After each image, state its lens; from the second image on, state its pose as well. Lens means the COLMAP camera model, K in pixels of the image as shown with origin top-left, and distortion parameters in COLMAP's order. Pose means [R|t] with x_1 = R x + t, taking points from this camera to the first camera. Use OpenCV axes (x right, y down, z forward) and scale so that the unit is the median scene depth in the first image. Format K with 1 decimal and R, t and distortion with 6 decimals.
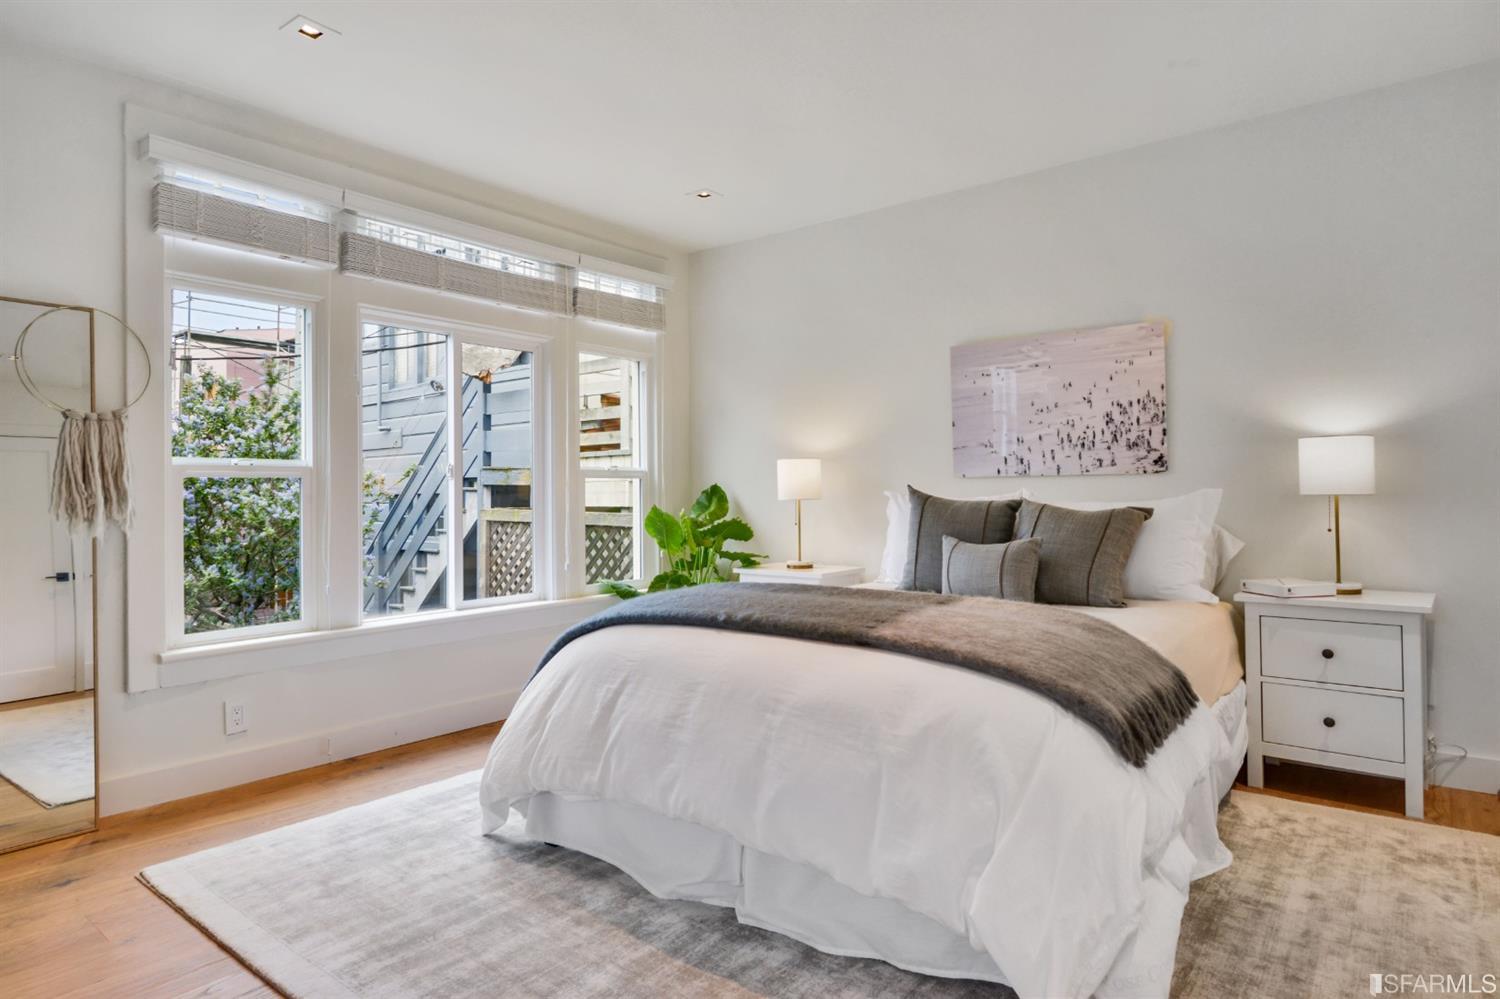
lens RADIAL K [[850.5, 0, 741.2], [0, 850.5, 483.5], [0, 0, 1]] dist [-0.004369, -0.001662]
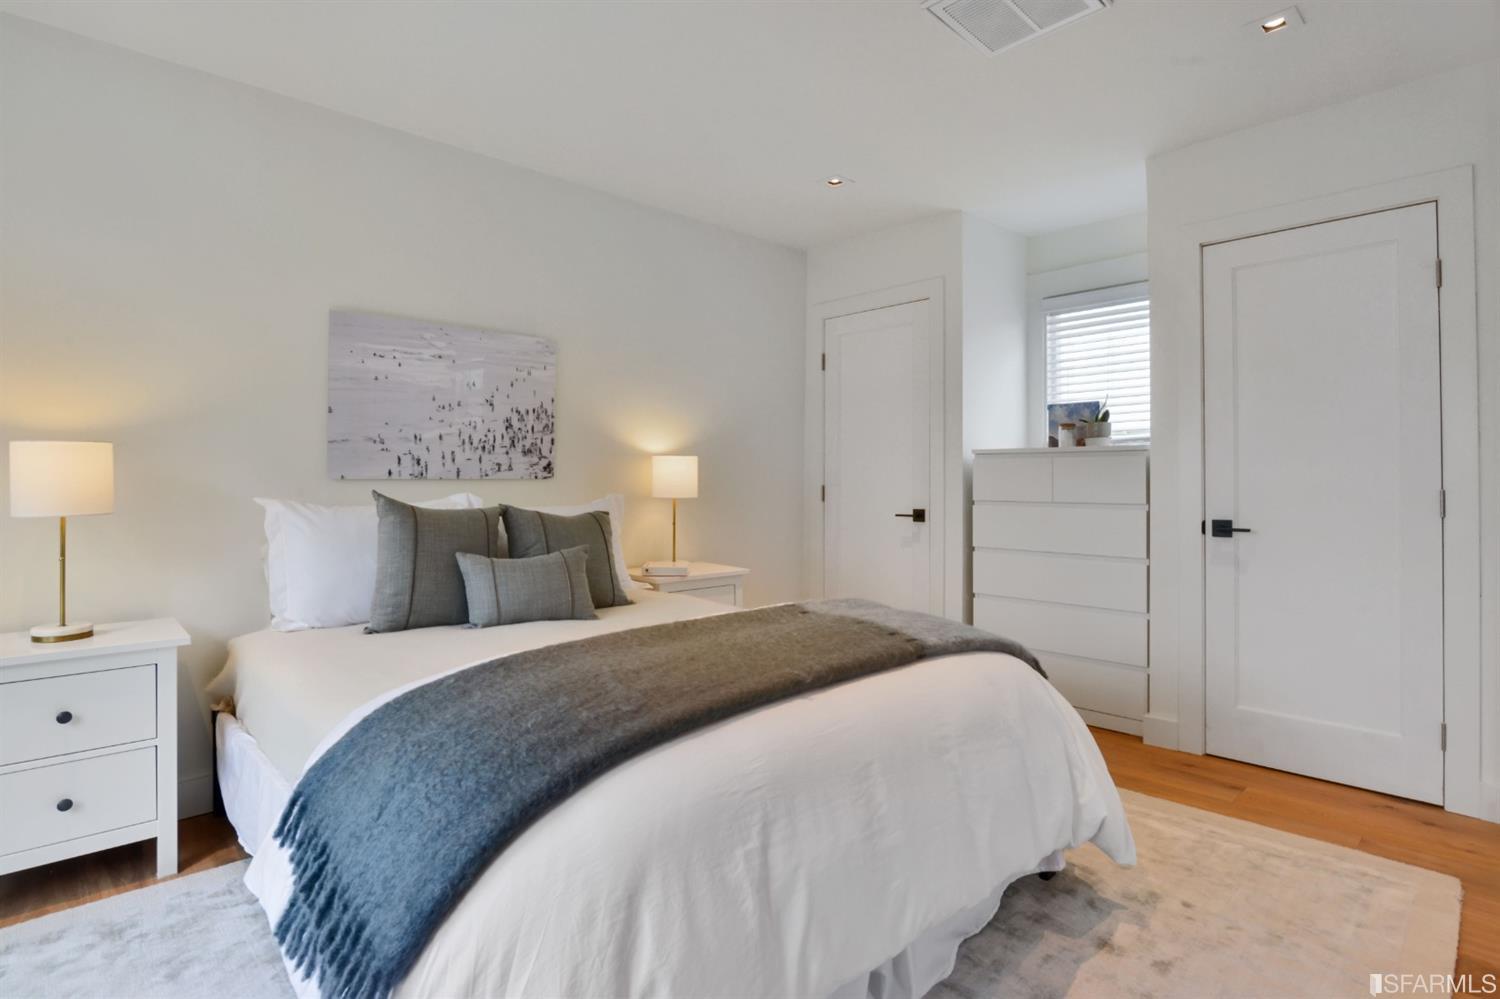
lens RADIAL K [[745.8, 0, 751.2], [0, 745.8, 498.5], [0, 0, 1]] dist [-0.019661, 0.000056]
pose [[0.136466, -0.013542, 0.990552, -0.416188], [-0.009655, 0.999841, 0.014999, -0.003554], [-0.990598, -0.011611, 0.136314, 0.598919]]
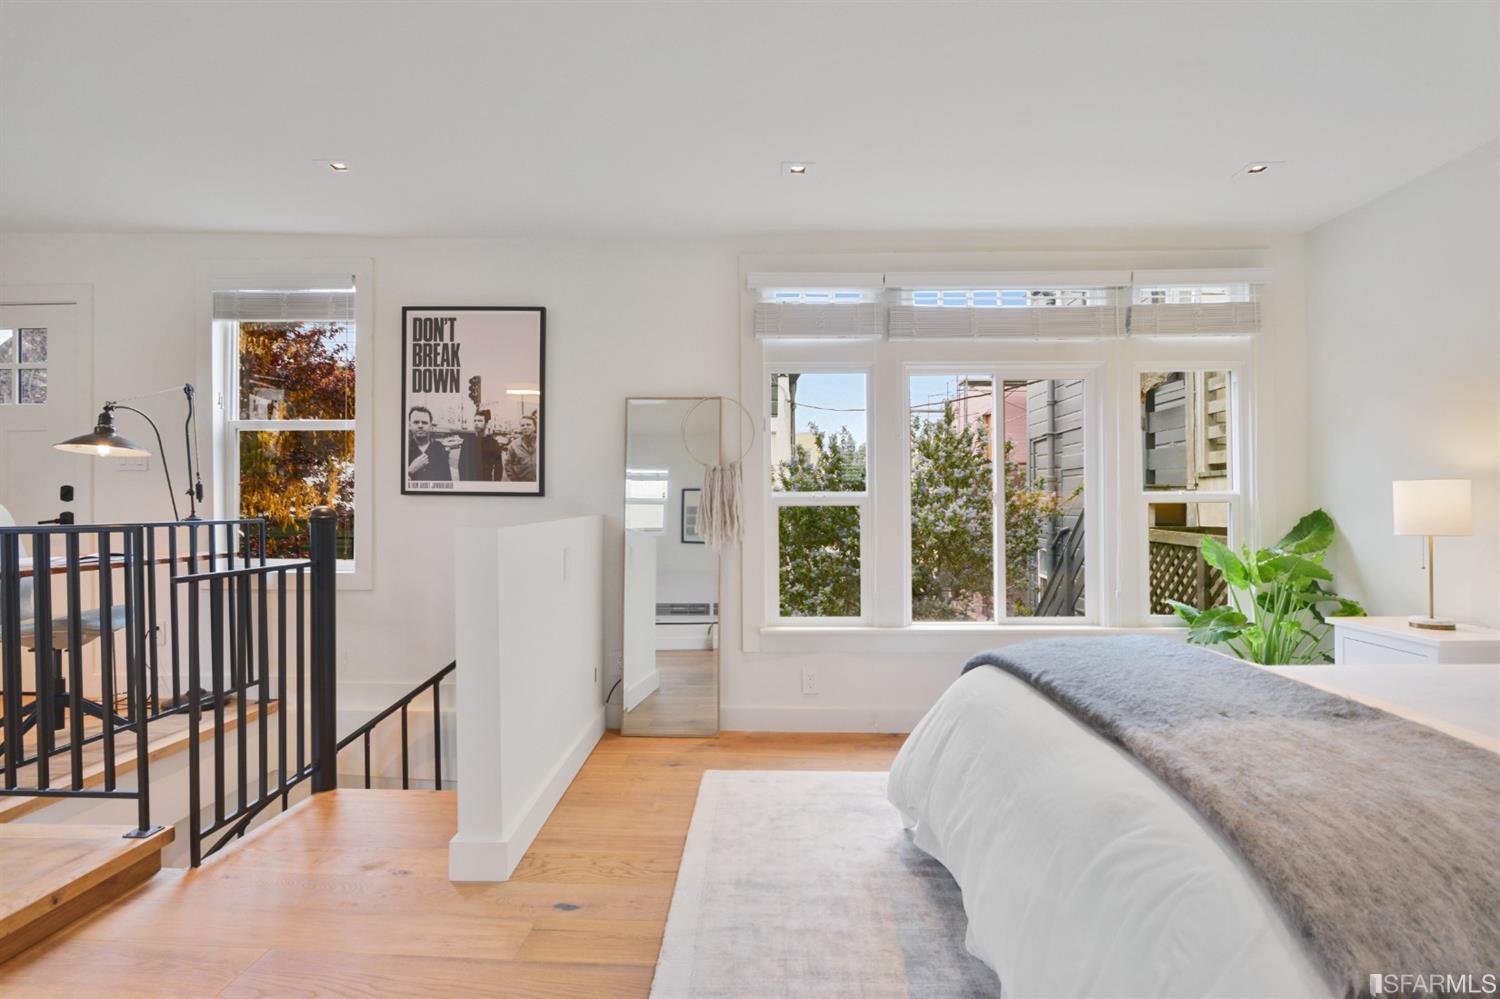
lens RADIAL K [[745.8, 0, 751.2], [0, 745.8, 498.5], [0, 0, 1]] dist [-0.019661, 0.000056]
pose [[0.605559, 0.000652, -0.795800, 0.267369], [0.005708, 0.999970, 0.005163, -0.023572], [0.795780, -0.007669, 0.605537, 0.180317]]
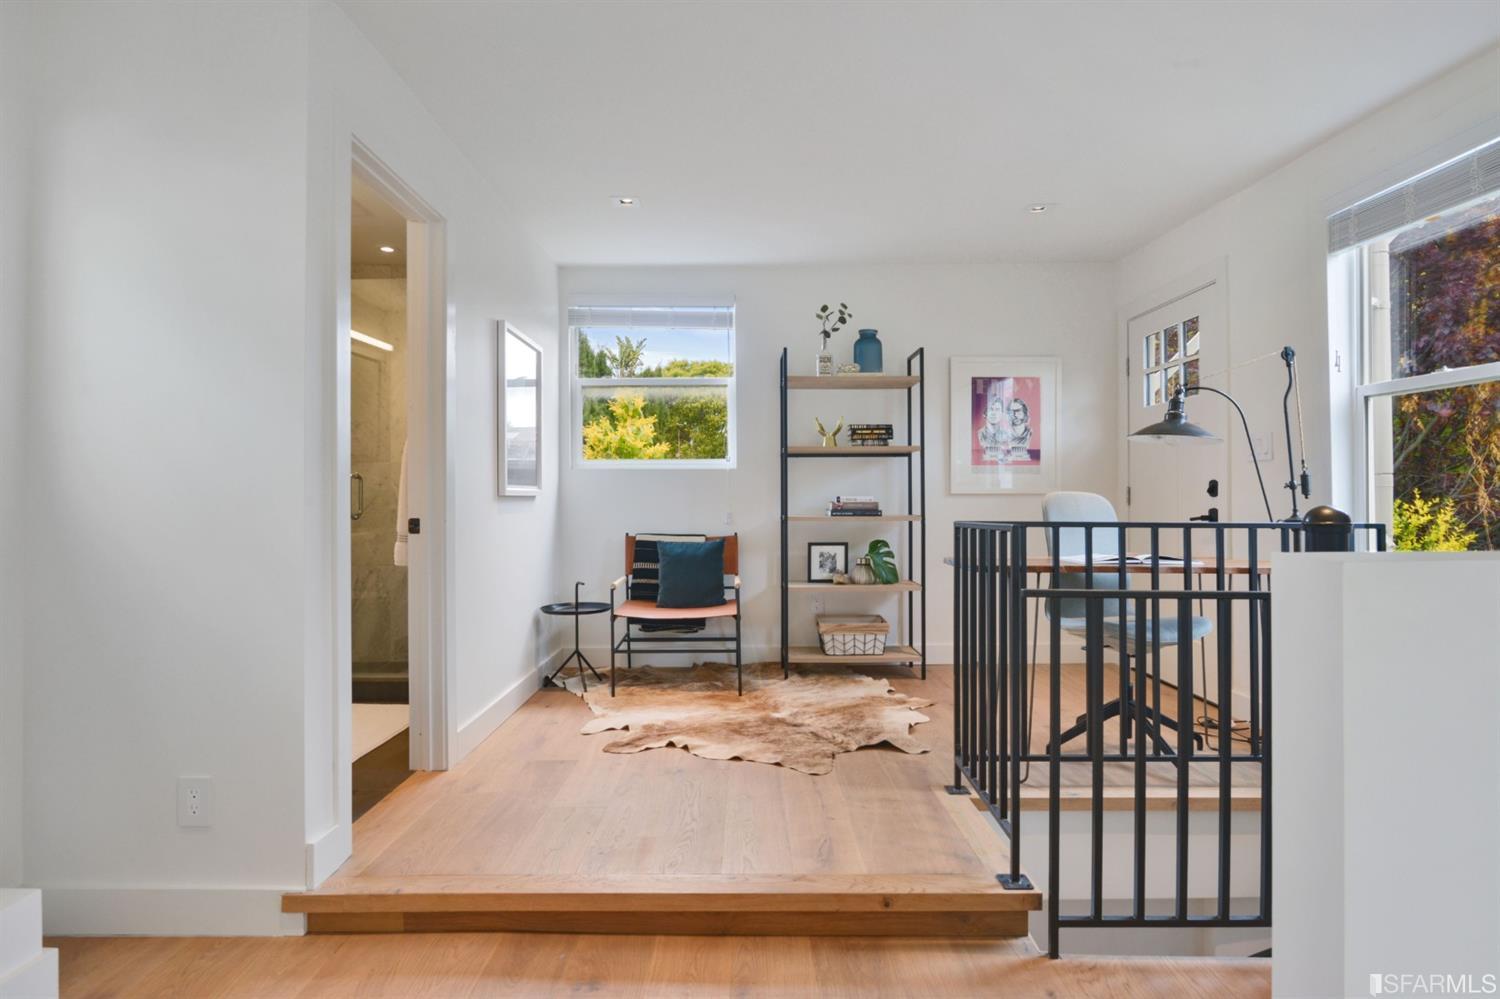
lens RADIAL K [[804.3, 0, 746.2], [0, 804.3, 489.2], [0, 0, 1]] dist [-0.014600, -0.000460]
pose [[-0.776328, -0.002762, -0.630323, -0.024966], [0.007399, 0.999882, -0.013494, -0.020094], [0.630286, -0.015139, -0.776216, 0.484845]]
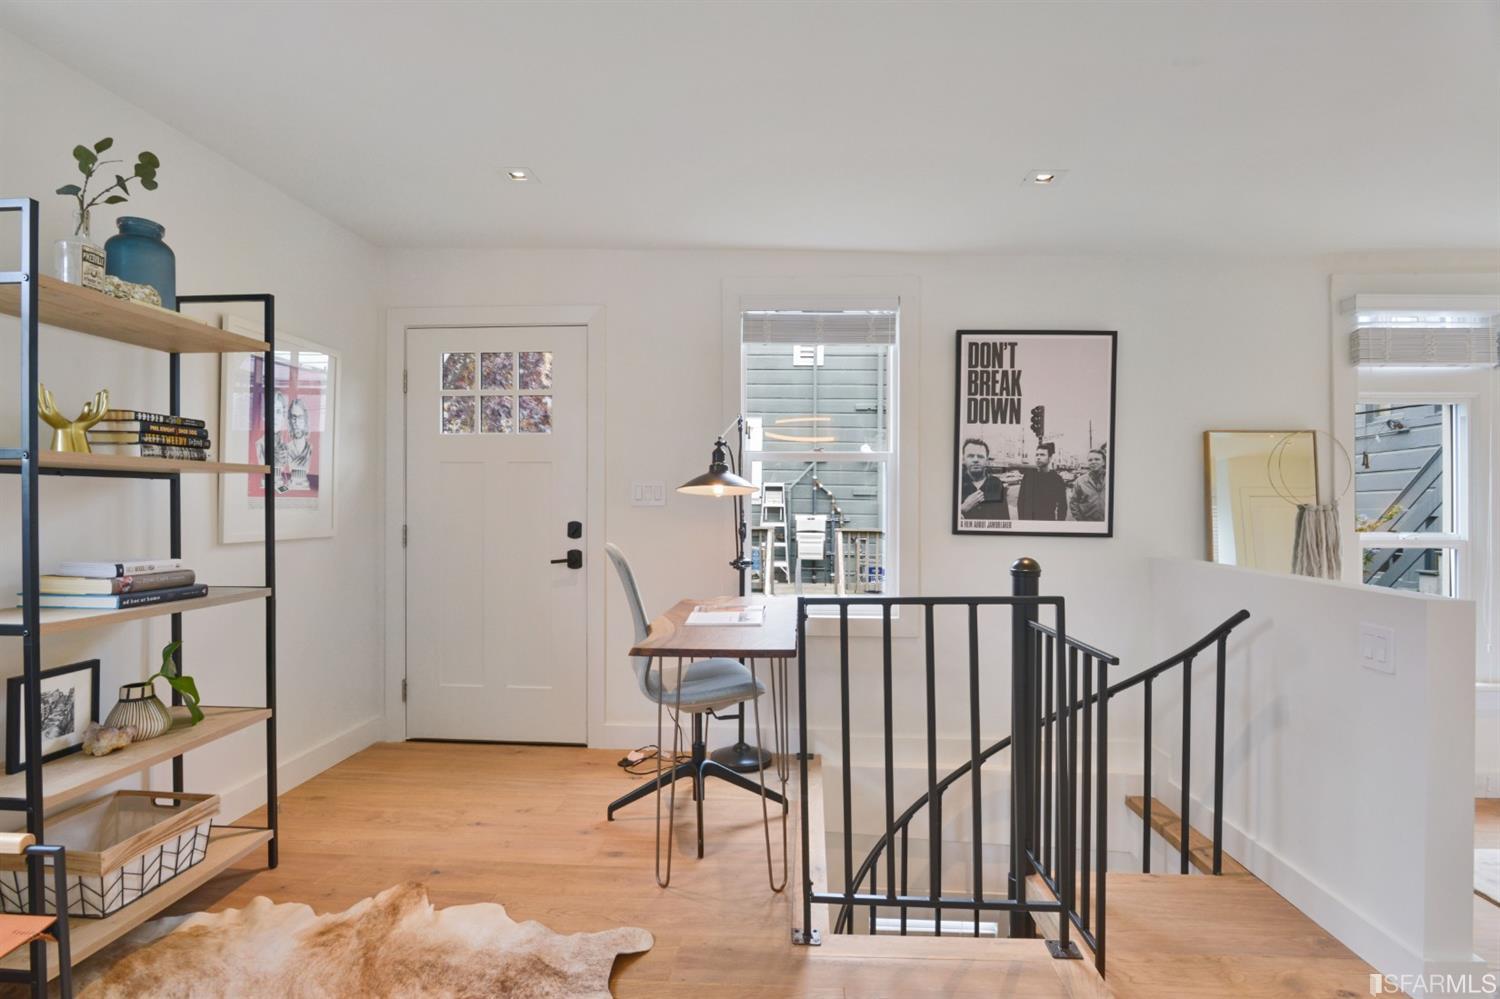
lens RADIAL K [[745.8, 0, 750.8], [0, 745.8, 508.9], [0, 0, 1]] dist [-0.019900, 0.000012]
pose [[0.575783, 0.008045, -0.817563, -0.242305], [0.001137, 0.999943, 0.010641, -0.071775], [0.817601, -0.007056, 0.575741, -0.368081]]
